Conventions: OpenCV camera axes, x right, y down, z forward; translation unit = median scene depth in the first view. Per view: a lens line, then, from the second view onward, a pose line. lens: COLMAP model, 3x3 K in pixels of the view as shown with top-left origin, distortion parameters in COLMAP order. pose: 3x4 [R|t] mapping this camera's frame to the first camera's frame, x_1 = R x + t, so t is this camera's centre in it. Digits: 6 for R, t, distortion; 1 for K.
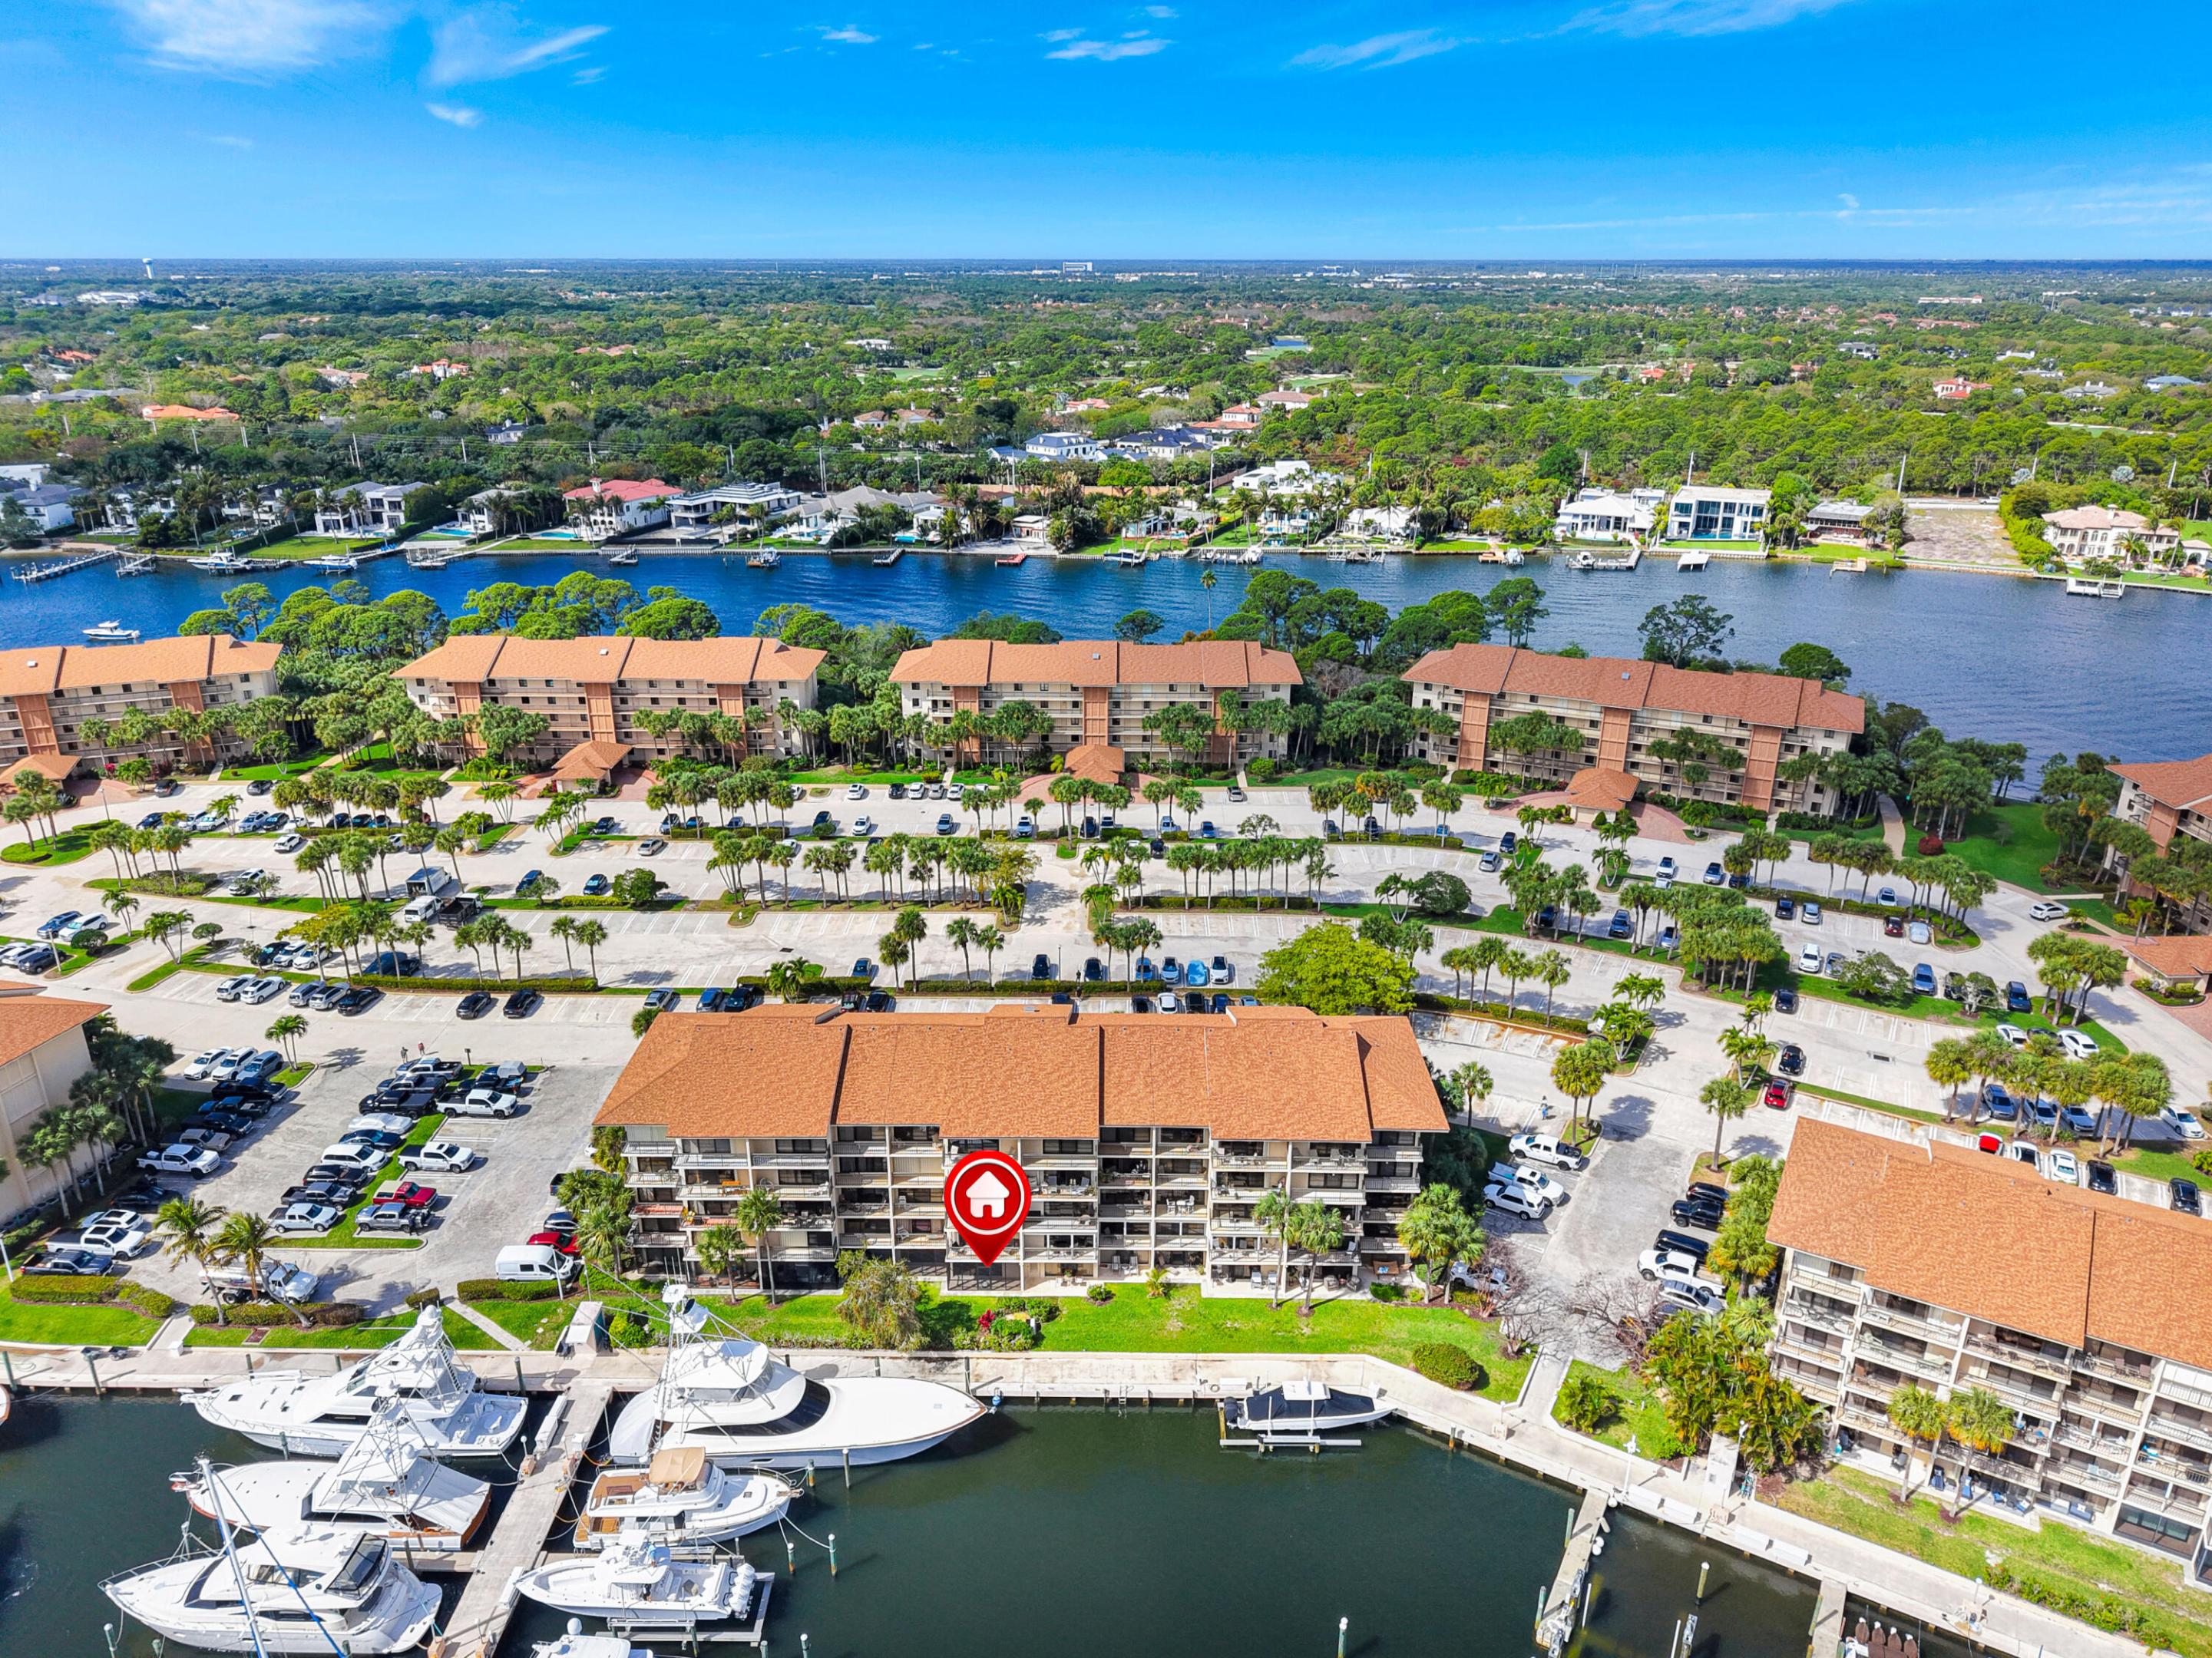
lens RADIAL K [[1487.8, 0, 1077.1], [0, 1487.8, 826.4], [0, 0, 1]] dist [0.020439, -0.017740]
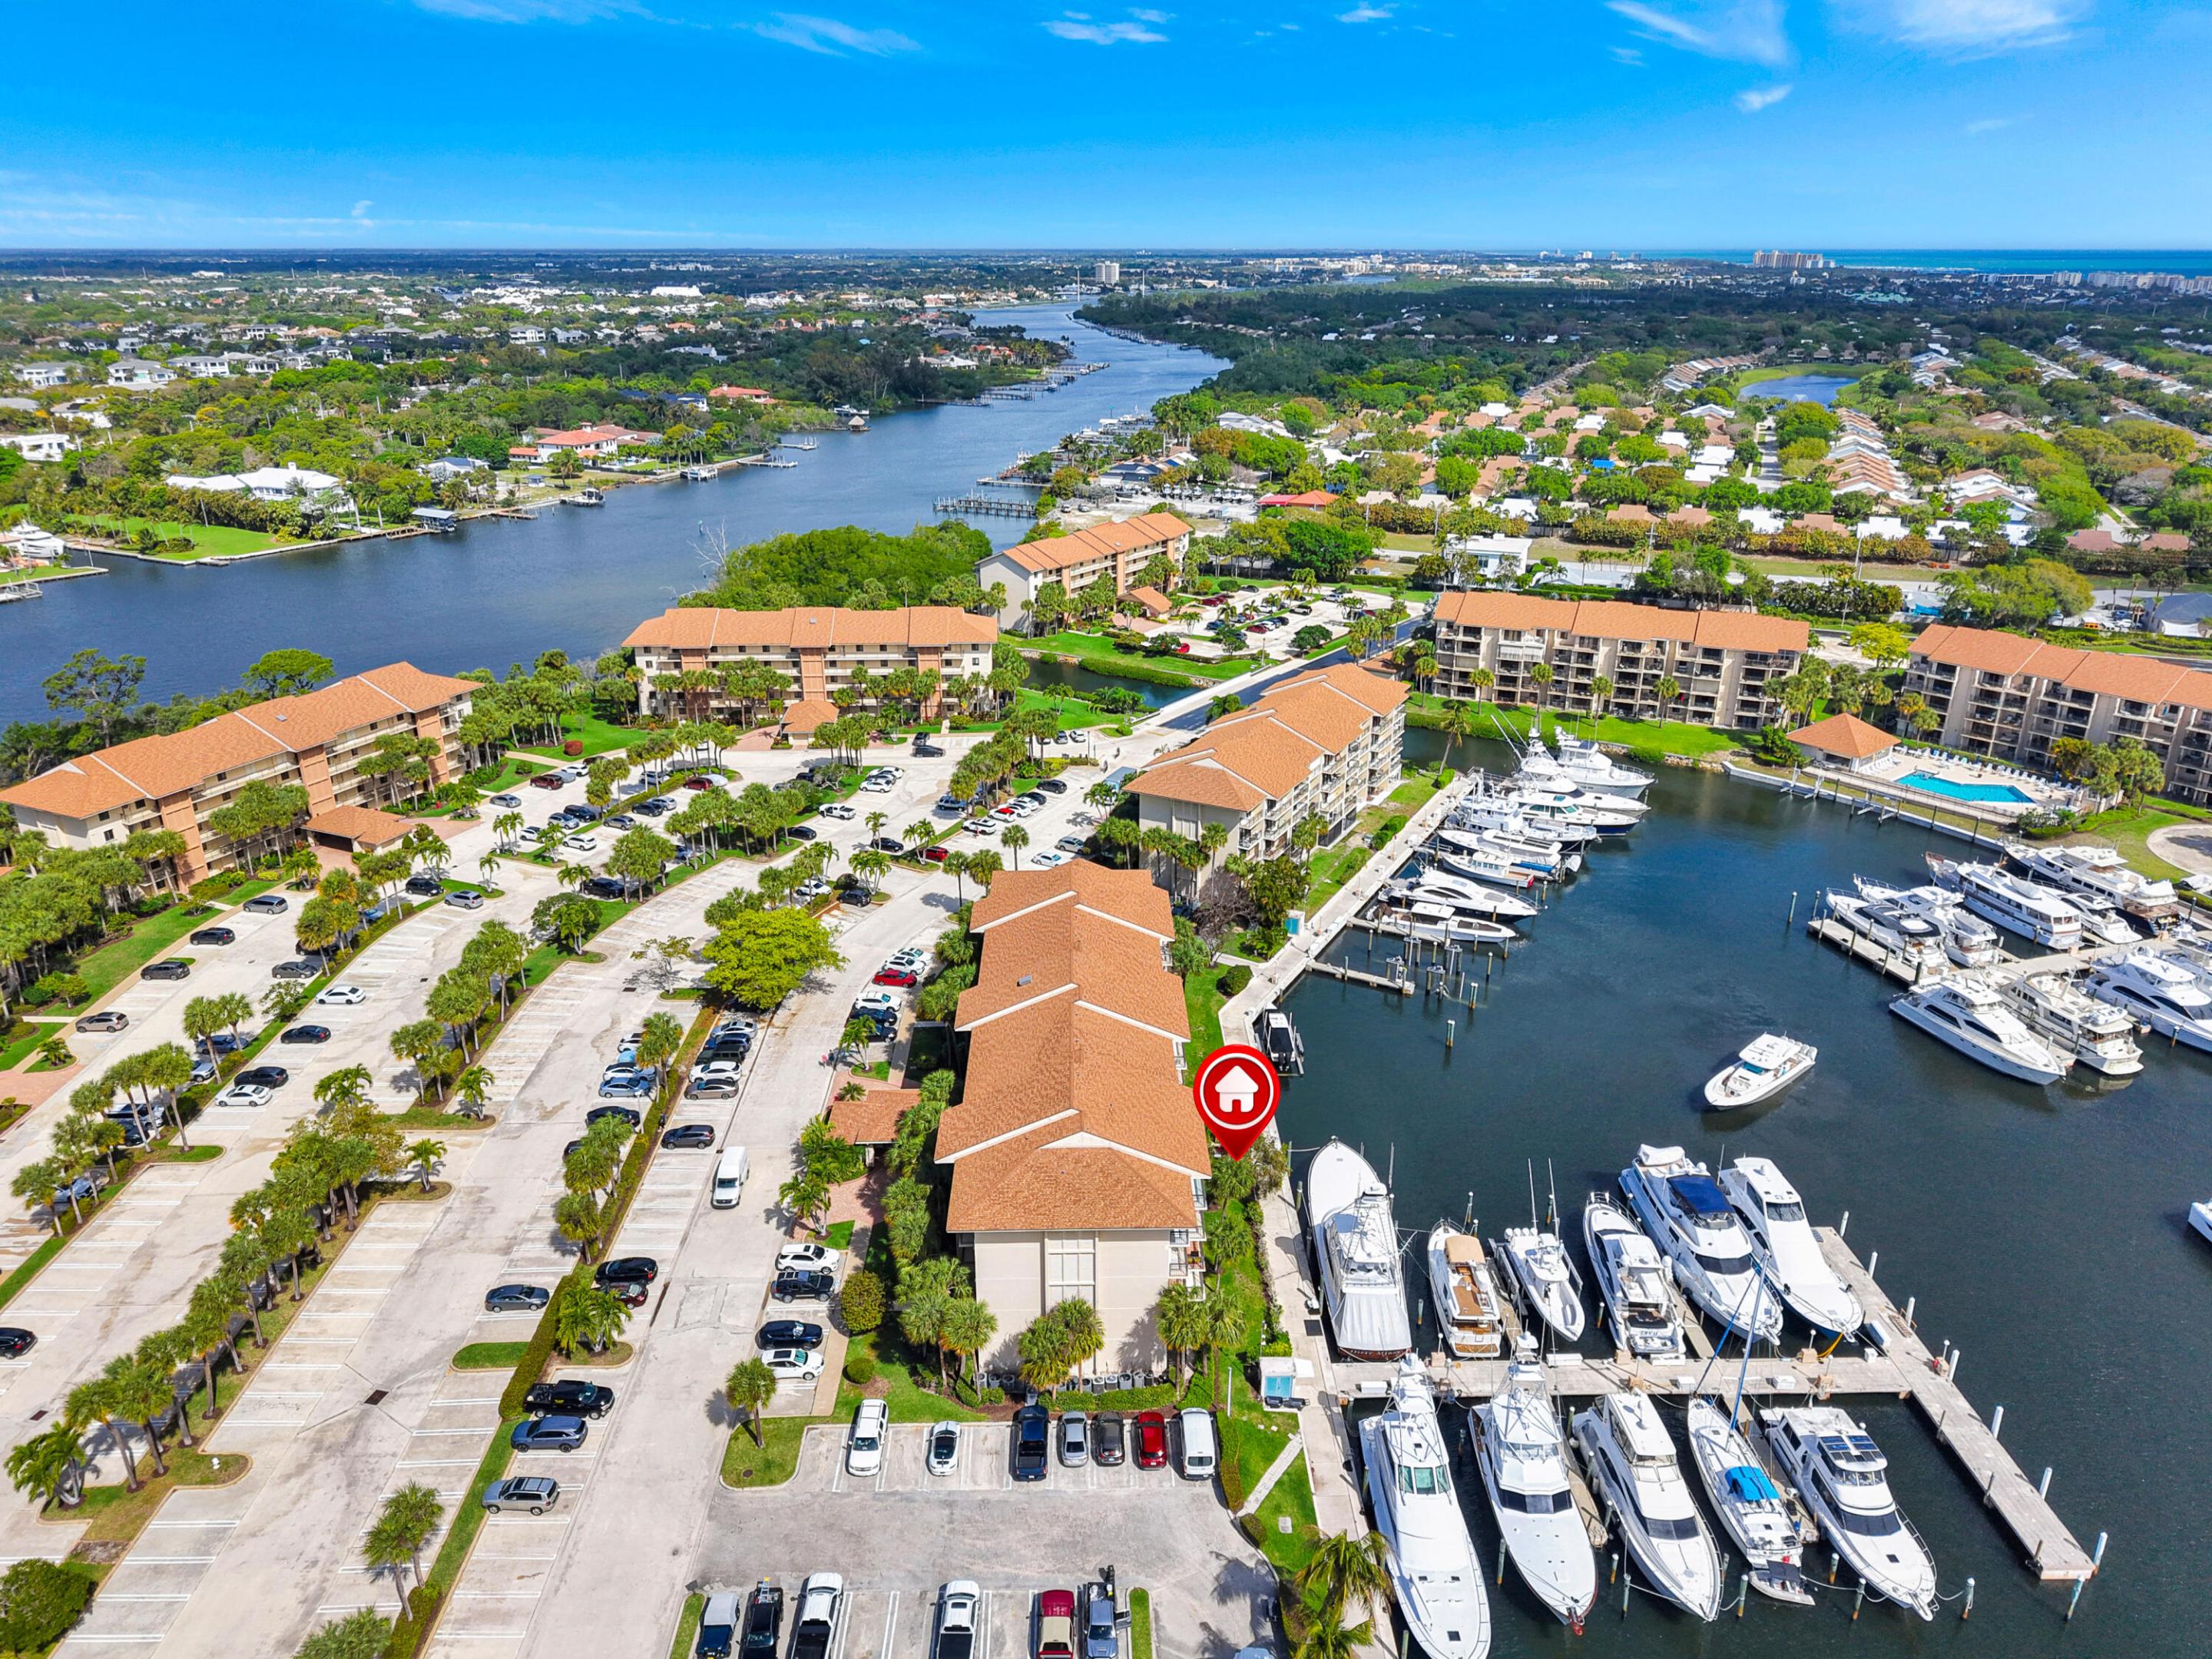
lens RADIAL K [[1488.0, 0, 1098.3], [0, 1488.0, 830.3], [0, 0, 1]] dist [0.020439, -0.017740]
pose [[-0.044114, -0.367662, 0.928913, -0.951024], [0.353539, 0.863903, 0.358721, -0.330824], [-0.934379, 0.344232, 0.091873, 0.754350]]
